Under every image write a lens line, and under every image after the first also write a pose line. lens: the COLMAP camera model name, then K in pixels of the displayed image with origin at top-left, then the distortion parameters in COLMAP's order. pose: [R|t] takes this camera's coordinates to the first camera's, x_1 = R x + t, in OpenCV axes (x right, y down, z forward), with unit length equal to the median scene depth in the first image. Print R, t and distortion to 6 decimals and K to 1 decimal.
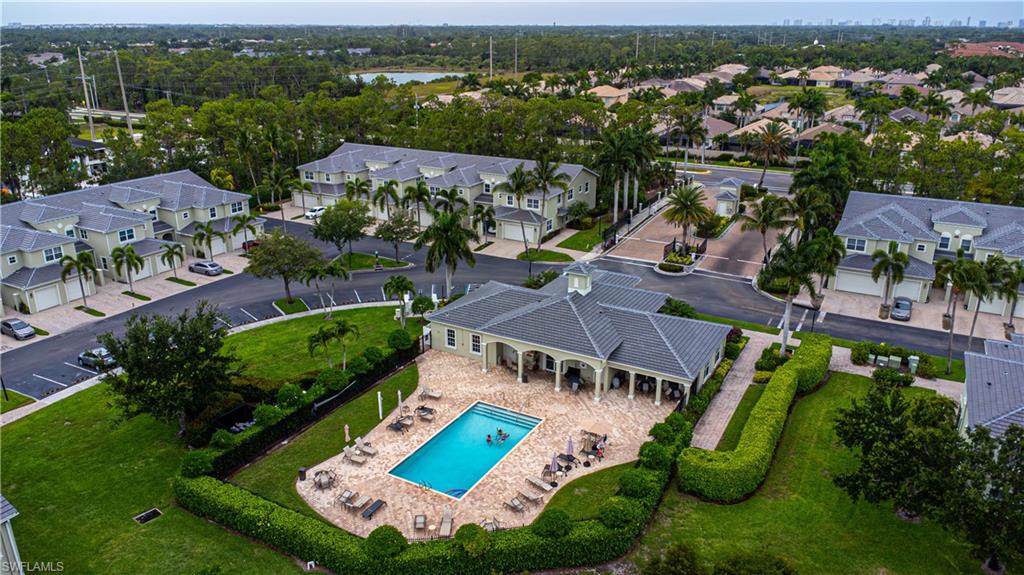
lens RADIAL K [[733.3, 0, 512.0], [0, 733.3, 287.5], [0, 0, 1]] dist [0.016199, -0.002993]
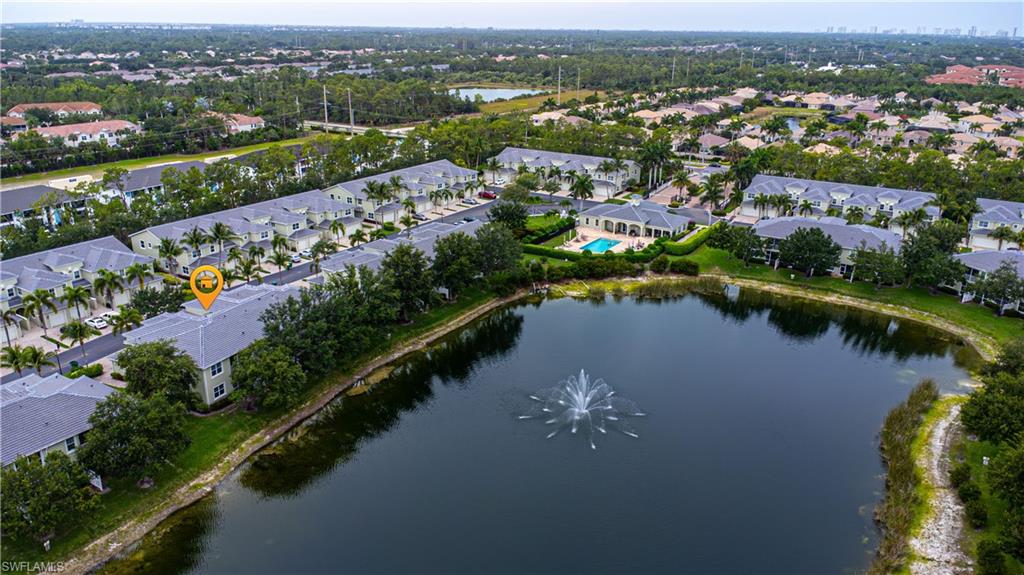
lens RADIAL K [[733.3, 0, 512.0], [0, 733.3, 287.5], [0, 0, 1]] dist [0.016199, -0.002993]
pose [[0.998545, 0.028984, -0.045470, -0.109024], [-0.029061, 0.999577, -0.001023, 0.153630], [0.045421, 0.002343, 0.998965, -0.820195]]
